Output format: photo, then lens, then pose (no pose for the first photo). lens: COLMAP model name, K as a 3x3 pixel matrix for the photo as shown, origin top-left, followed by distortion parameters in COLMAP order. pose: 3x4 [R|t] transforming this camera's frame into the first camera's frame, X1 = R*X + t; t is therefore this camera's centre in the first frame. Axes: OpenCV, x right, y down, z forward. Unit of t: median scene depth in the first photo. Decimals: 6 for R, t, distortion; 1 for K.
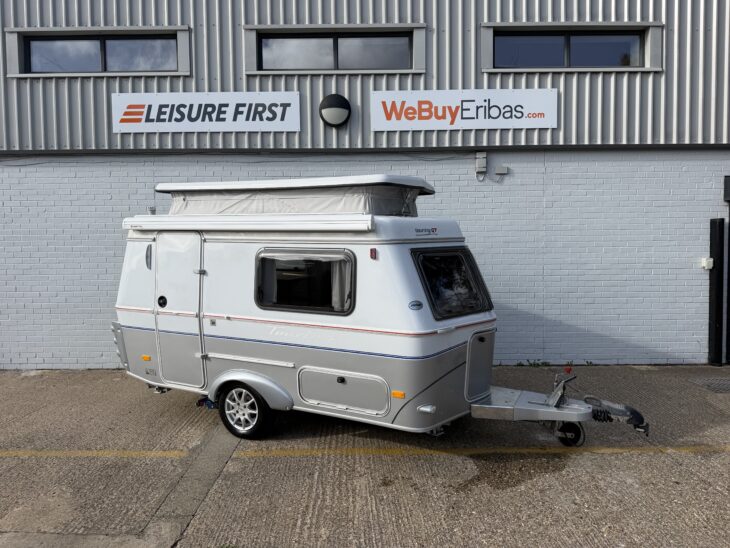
lens RADIAL K [[507.7, 0, 366.0], [0, 507.7, 277.0], [0, 0, 1]] dist [0.008057, -0.011275]
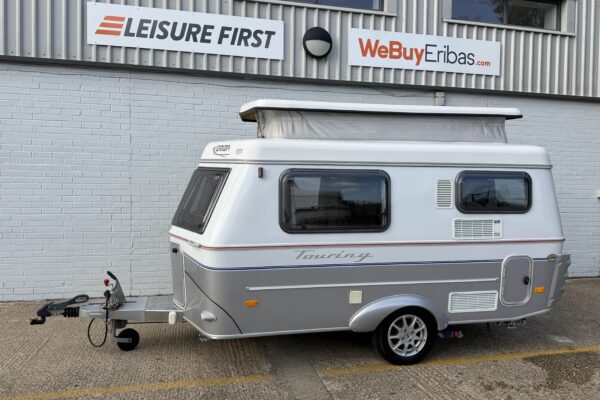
lens RADIAL K [[491.2, 0, 299.0], [0, 491.2, 198.2], [0, 0, 1]] dist [0.011509, -0.016450]
pose [[0.966552, 0.013838, 0.256098, -0.351180], [-0.013542, 0.999904, -0.002920, -0.003262], [-0.256114, -0.000645, 0.966646, 0.028074]]
